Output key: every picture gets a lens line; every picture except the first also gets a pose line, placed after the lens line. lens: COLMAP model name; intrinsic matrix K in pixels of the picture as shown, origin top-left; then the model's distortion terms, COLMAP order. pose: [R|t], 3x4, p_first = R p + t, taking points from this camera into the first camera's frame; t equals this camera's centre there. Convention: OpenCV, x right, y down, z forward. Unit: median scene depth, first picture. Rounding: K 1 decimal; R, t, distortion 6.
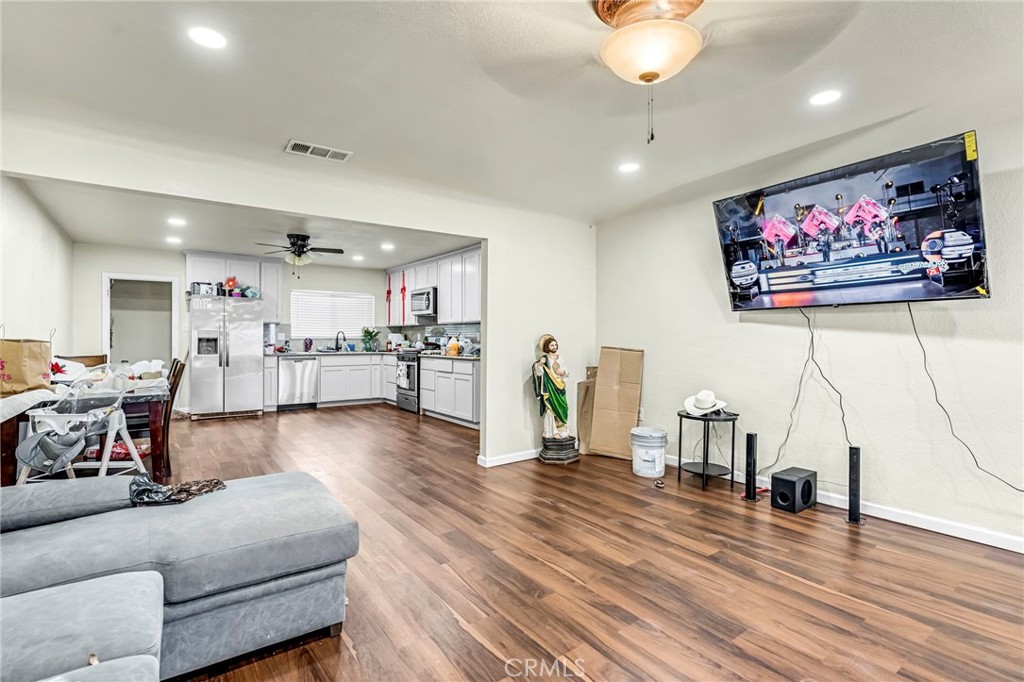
lens RADIAL K [[488.2, 0, 512.0], [0, 488.2, 341.0], [0, 0, 1]] dist [0.003490, 0.000300]
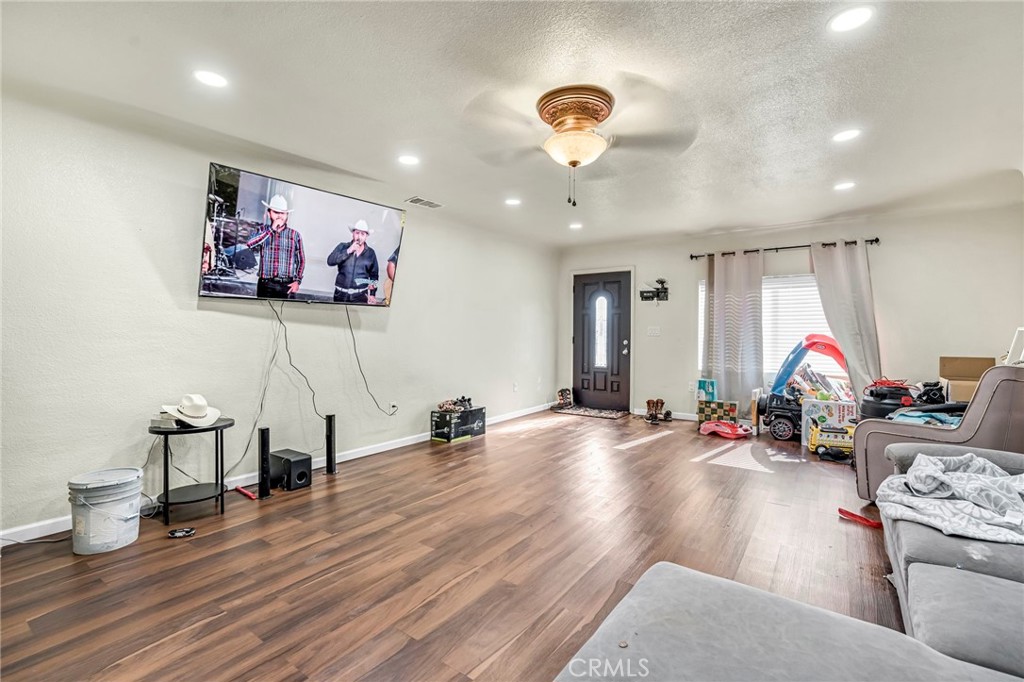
lens RADIAL K [[468.4, 0, 513.6], [0, 468.4, 345.9], [0, 0, 1]] dist [-0.000696, 0.000233]
pose [[-0.336483, -0.030065, 0.941210, -0.671521], [-0.006866, 0.999542, 0.029473, -0.005128], [-0.941665, 0.003455, -0.336535, 1.049634]]
